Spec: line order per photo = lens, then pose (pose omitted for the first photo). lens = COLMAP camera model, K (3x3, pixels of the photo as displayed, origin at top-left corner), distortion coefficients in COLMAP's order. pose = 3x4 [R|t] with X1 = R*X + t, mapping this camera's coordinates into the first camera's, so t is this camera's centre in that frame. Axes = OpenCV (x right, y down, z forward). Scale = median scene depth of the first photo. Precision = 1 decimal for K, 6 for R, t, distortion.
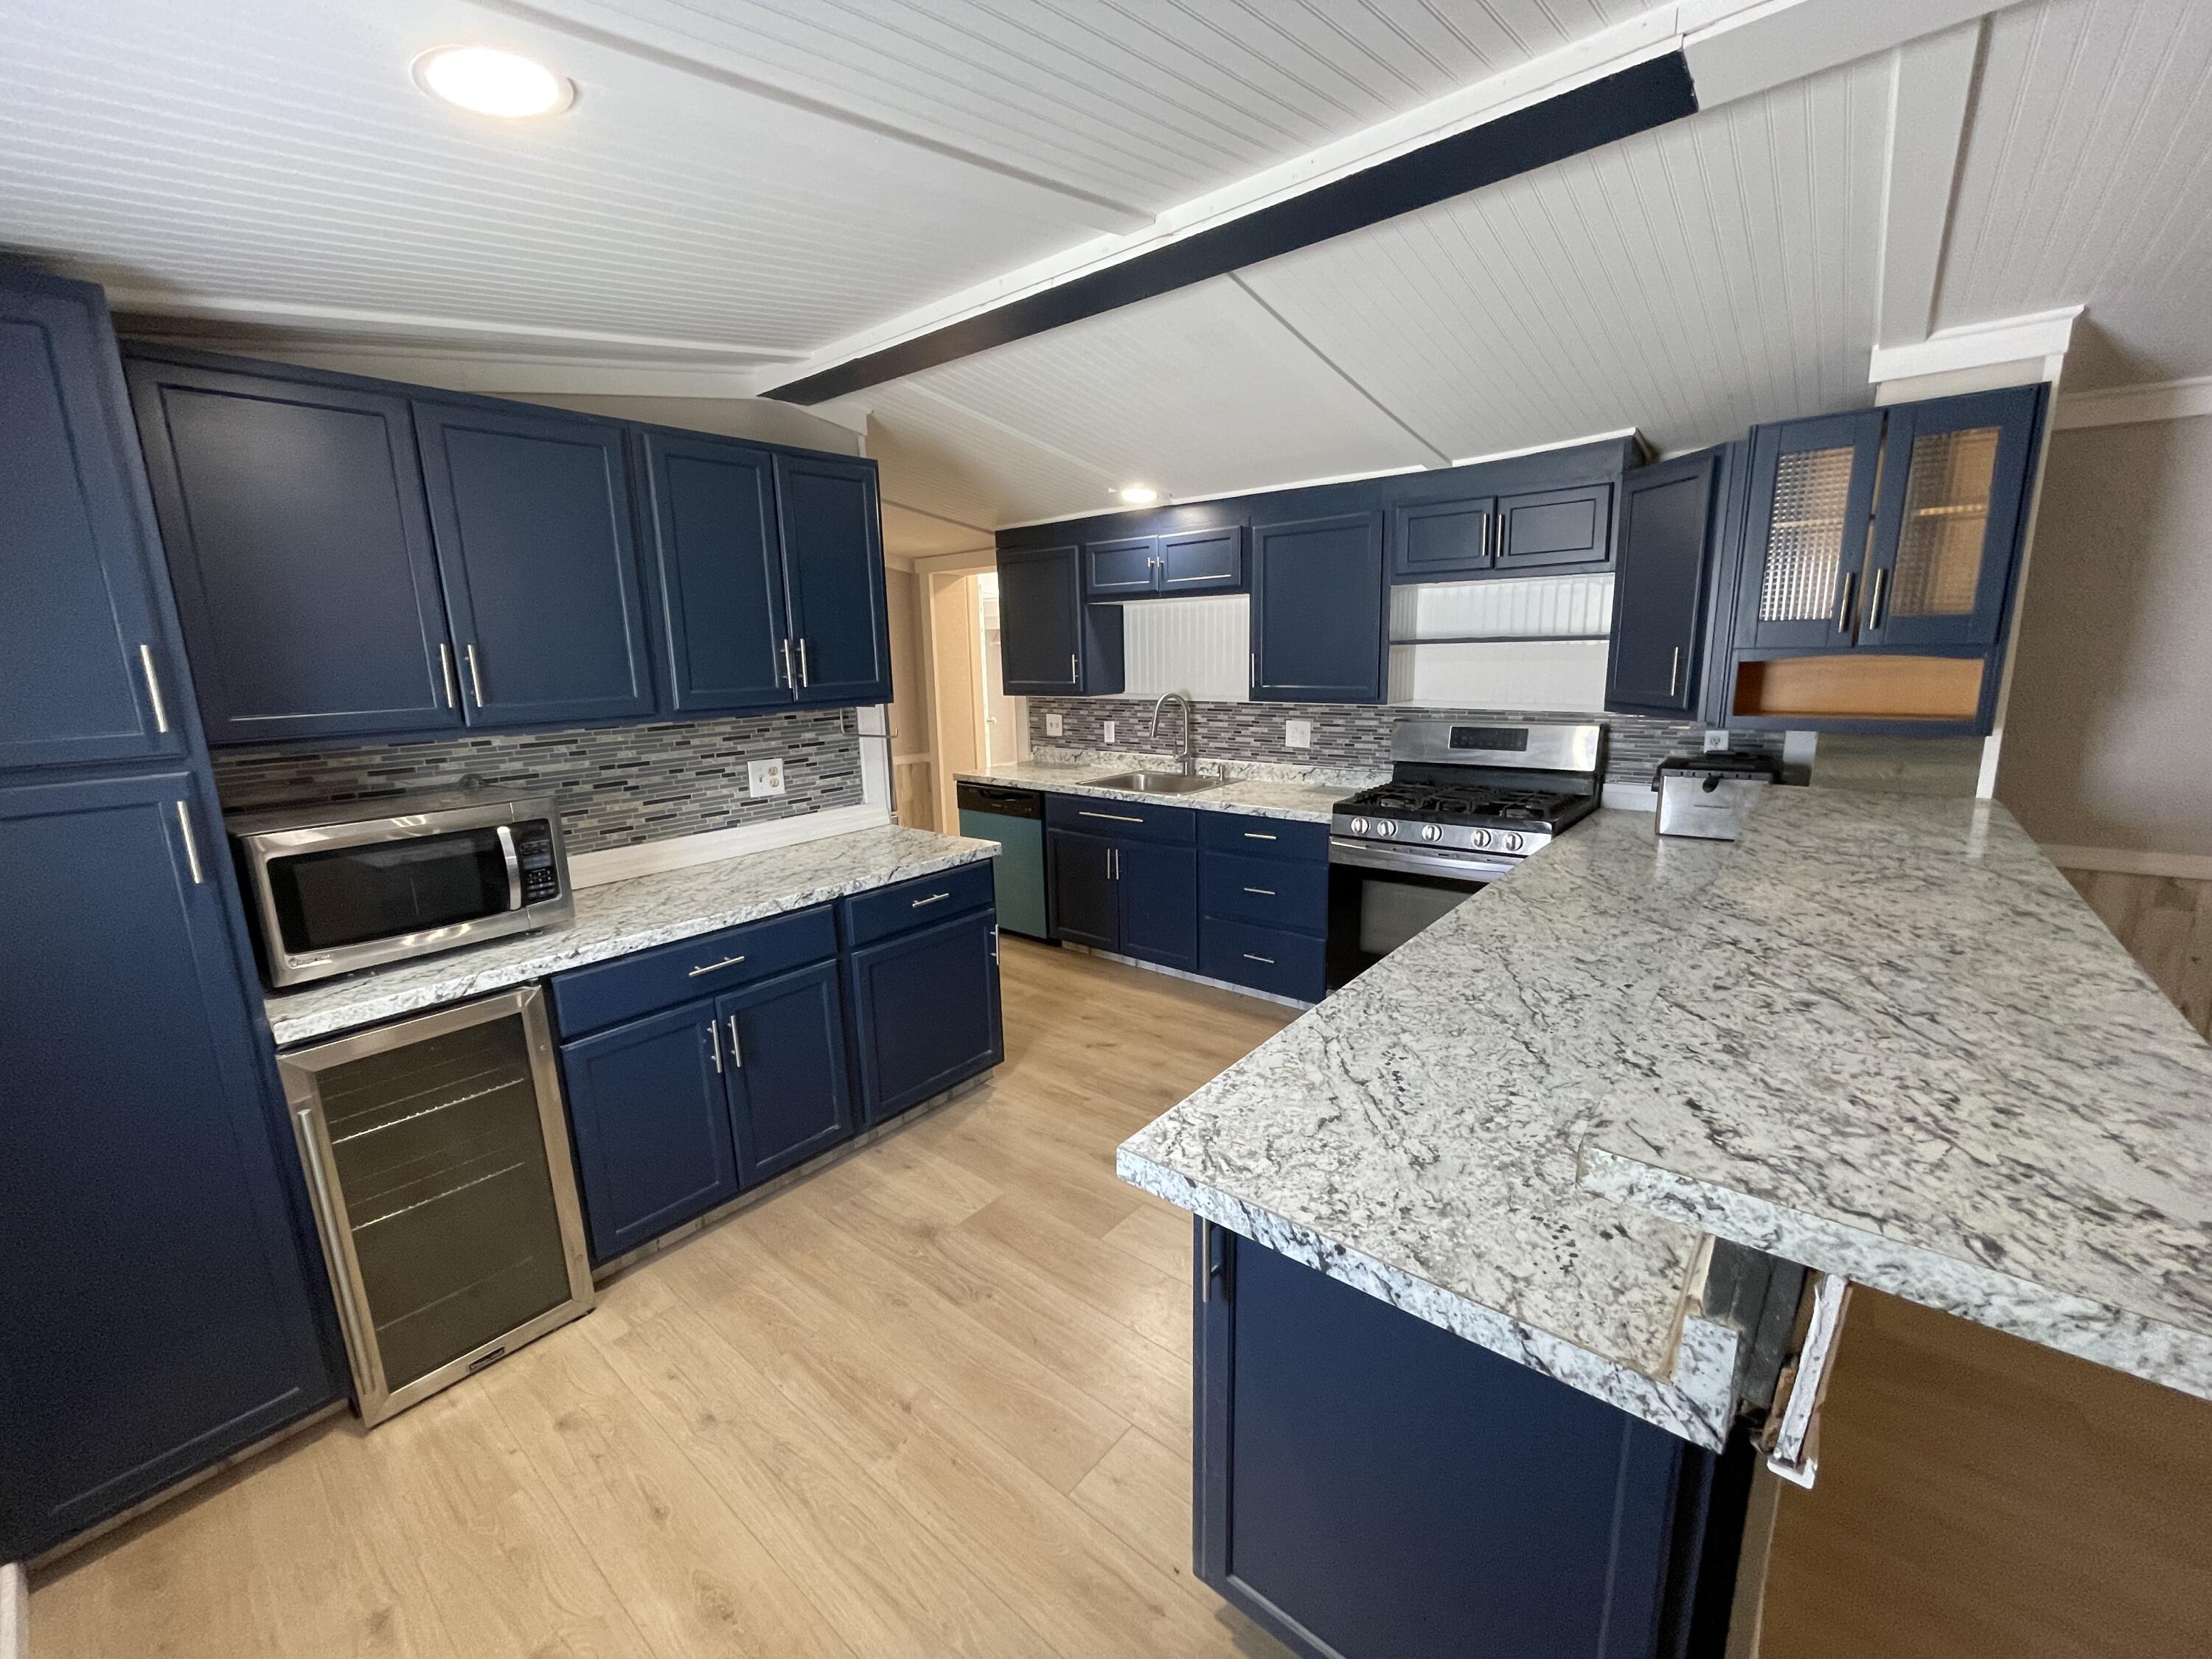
lens RADIAL K [[890.7, 0, 1104.3], [0, 890.7, 828.2], [0, 0, 1]] dist [-0.000039, -0.000534]
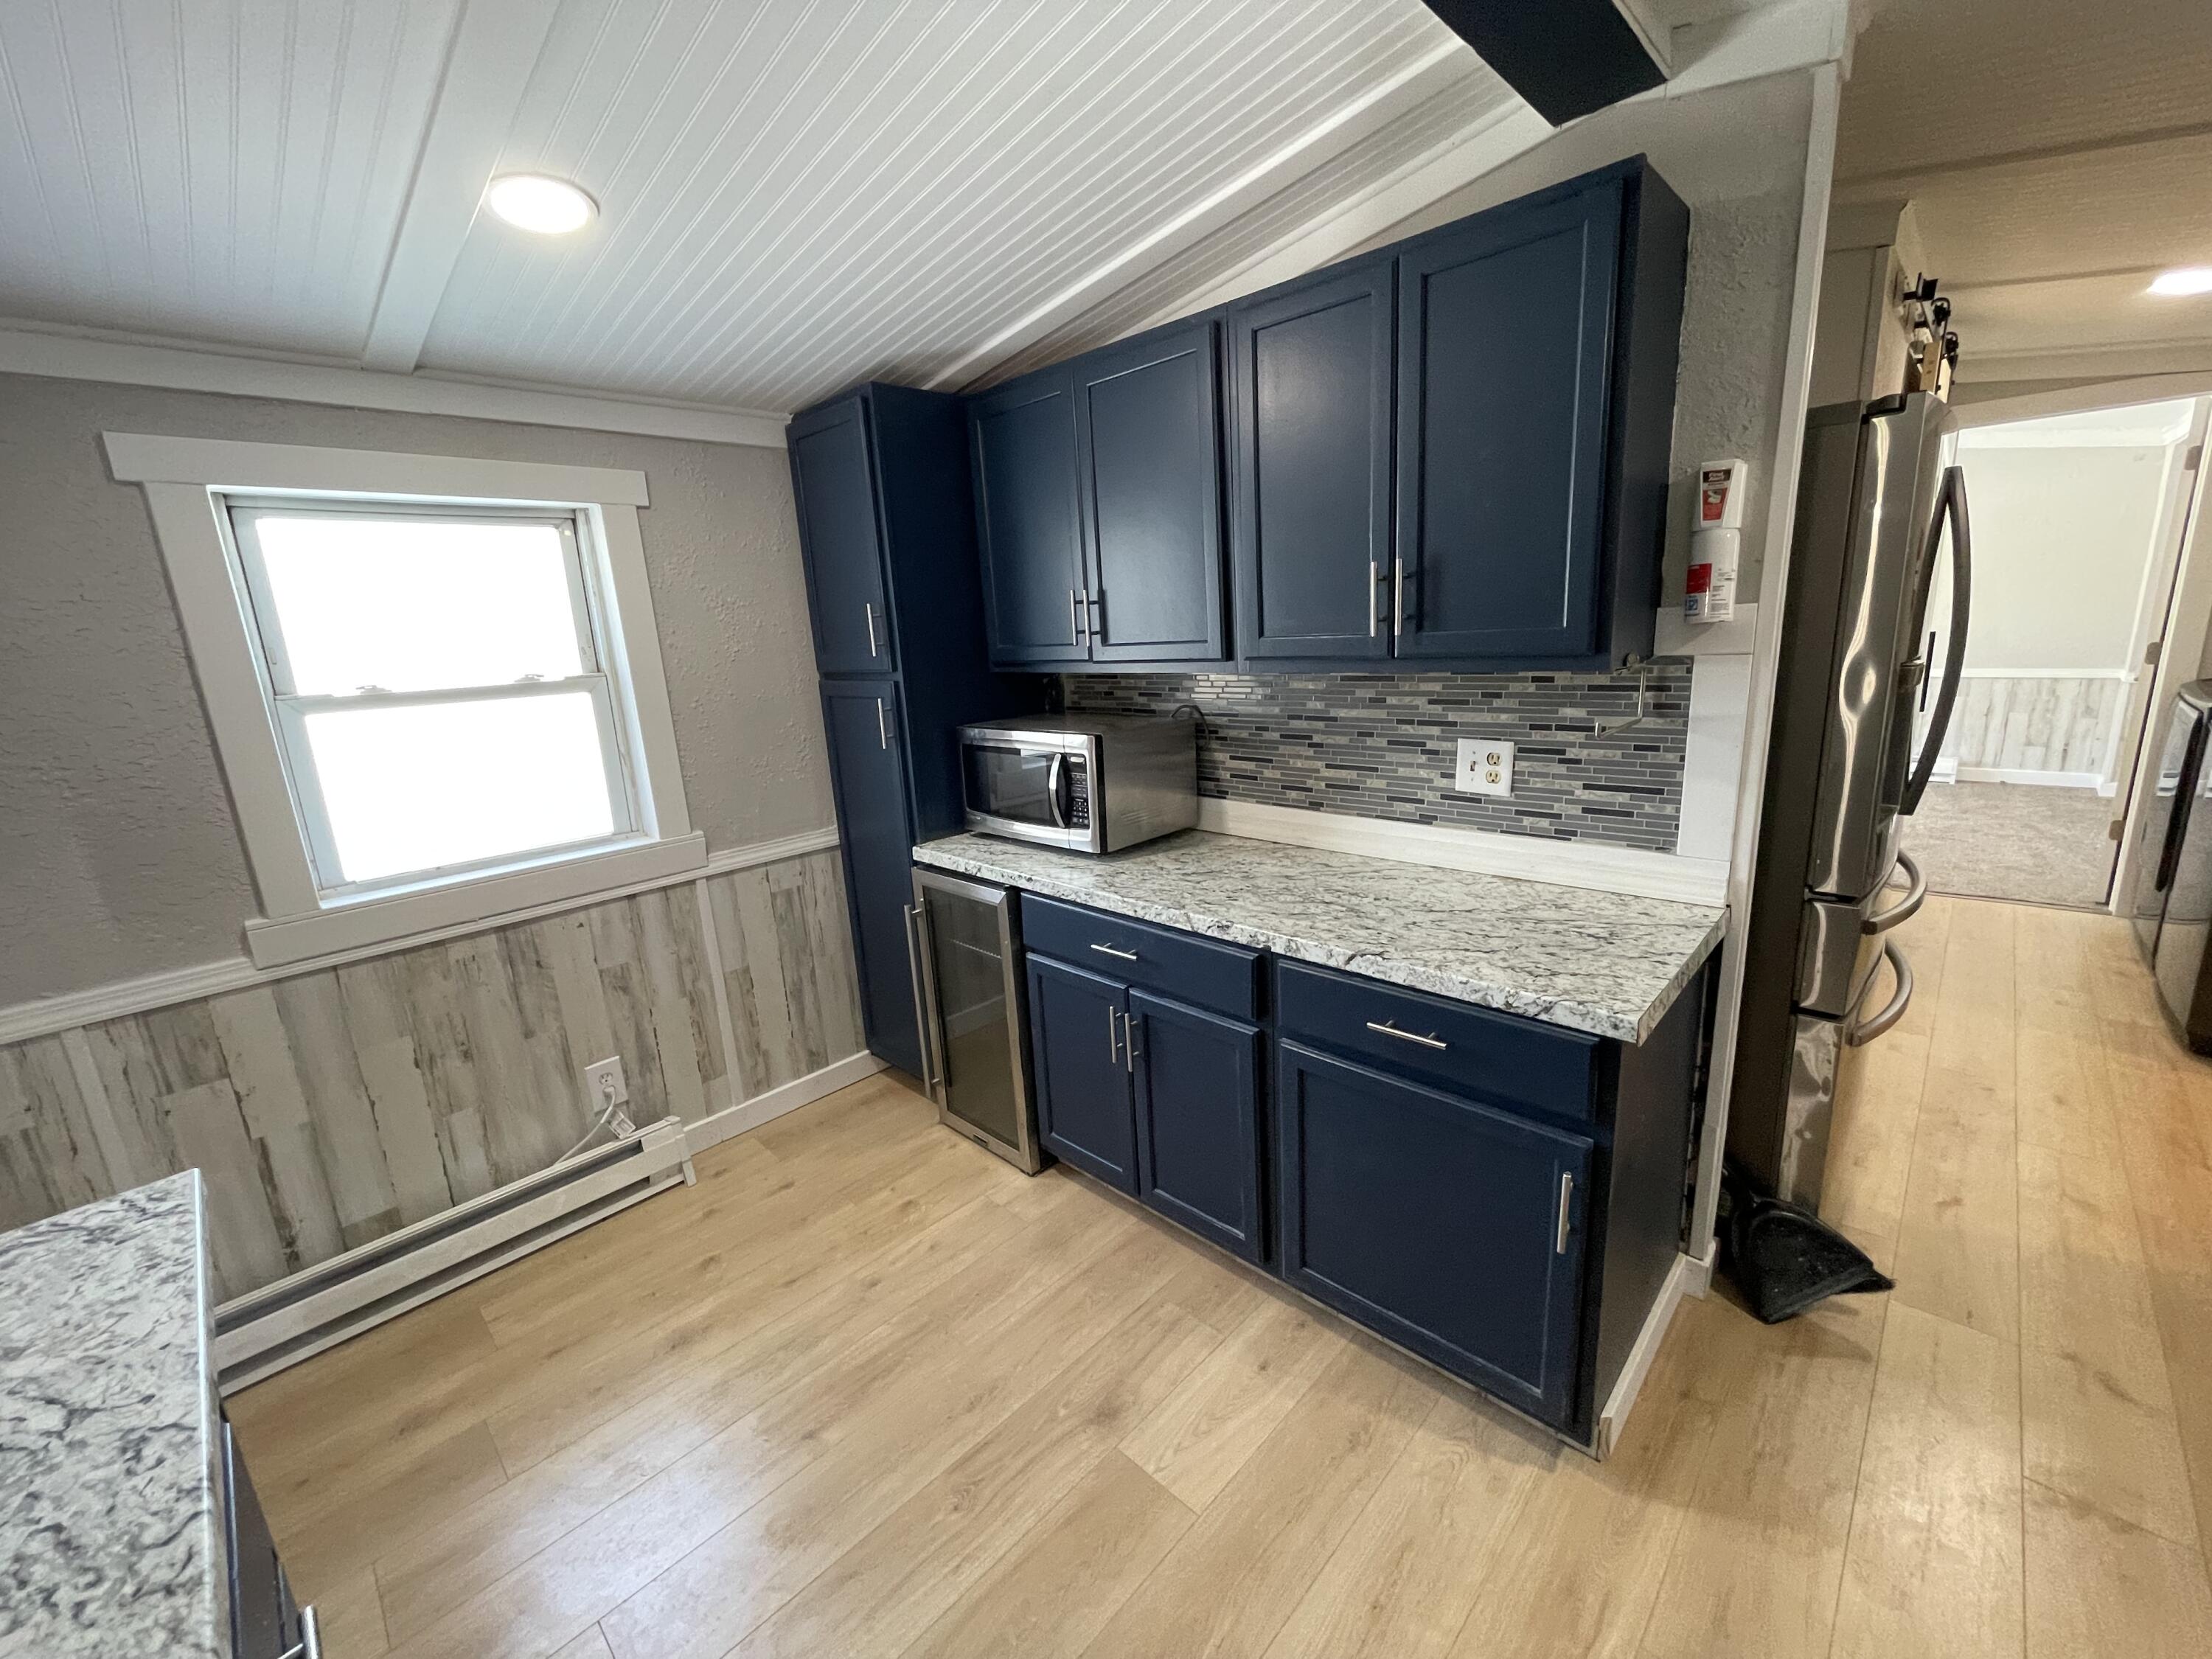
lens RADIAL K [[890.7, 0, 1098.4], [0, 890.7, 828.5], [0, 0, 1]] dist [-0.000039, -0.000534]
pose [[-0.078436, 0.259051, -0.962673, 0.295308], [-0.140405, 0.953153, 0.267929, -0.150516], [0.986982, 0.156179, -0.038390, 0.748731]]
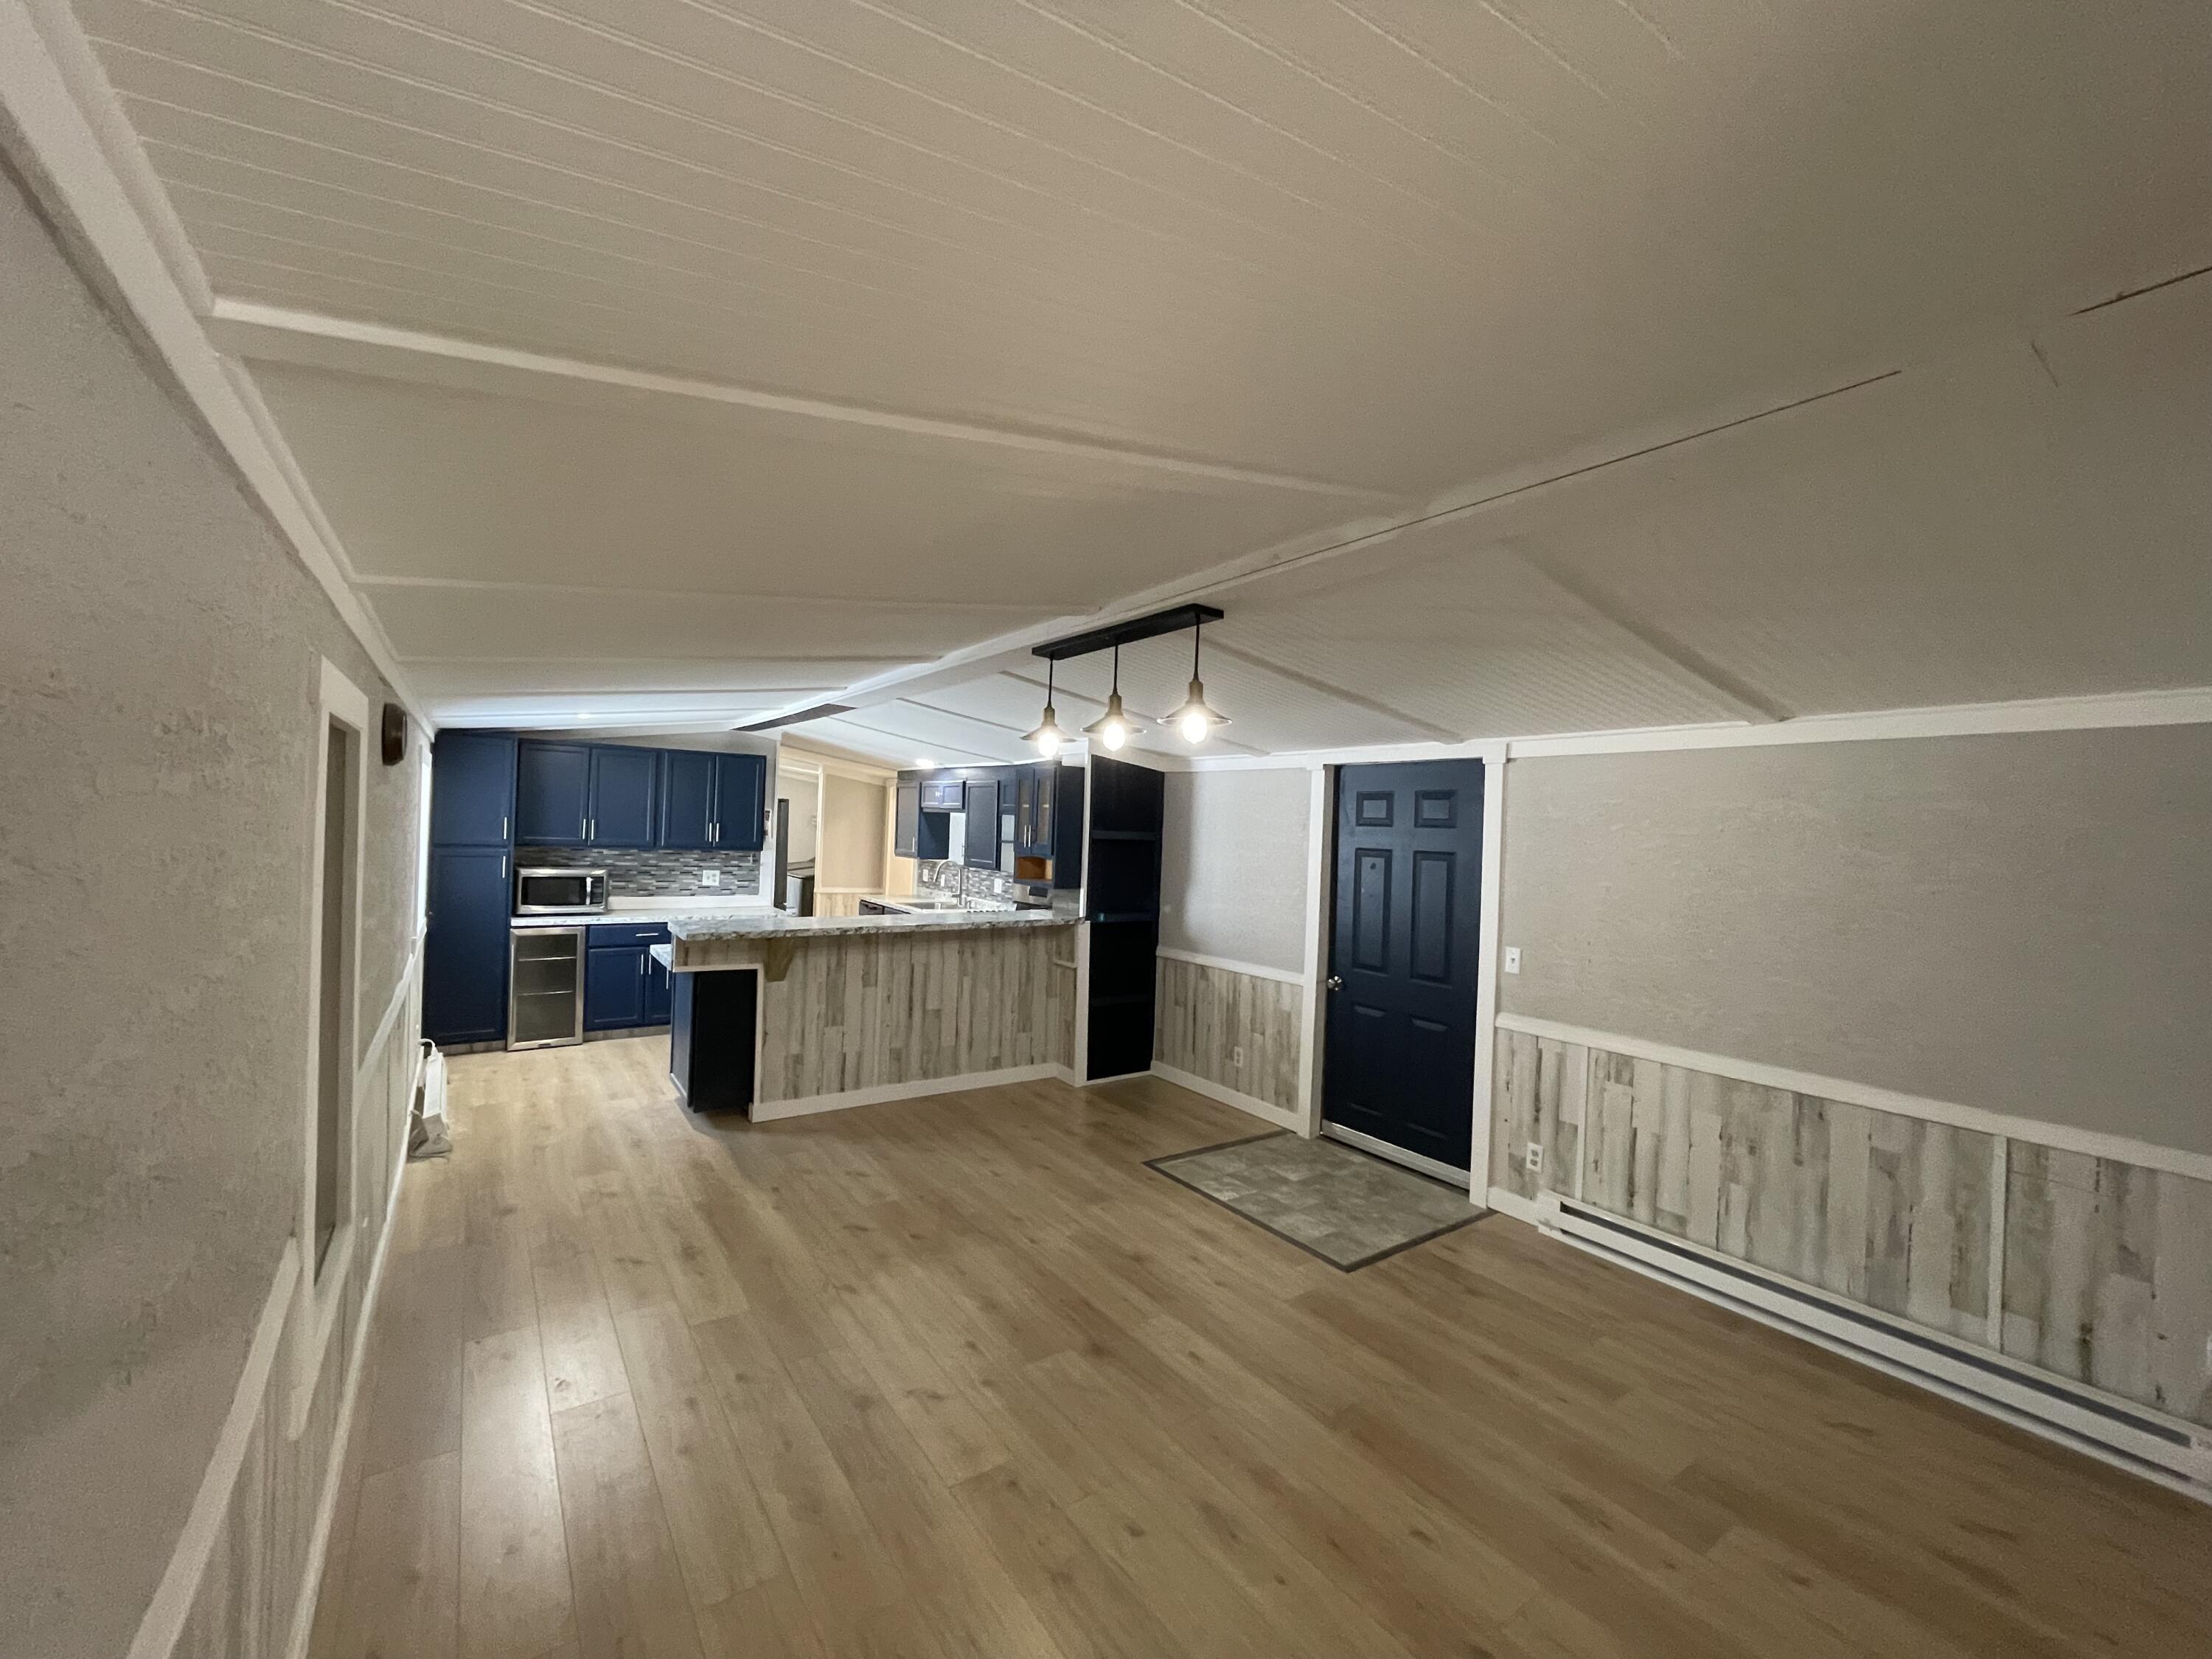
lens RADIAL K [[890.7, 0, 1095.4], [0, 890.7, 827.7], [0, 0, 1]] dist [-0.000039, -0.000534]
pose [[0.961259, 0.064593, -0.267971, 1.255875], [-0.116163, 0.976542, -0.181308, 0.127052], [0.249973, 0.205412, 0.946213, -1.046079]]
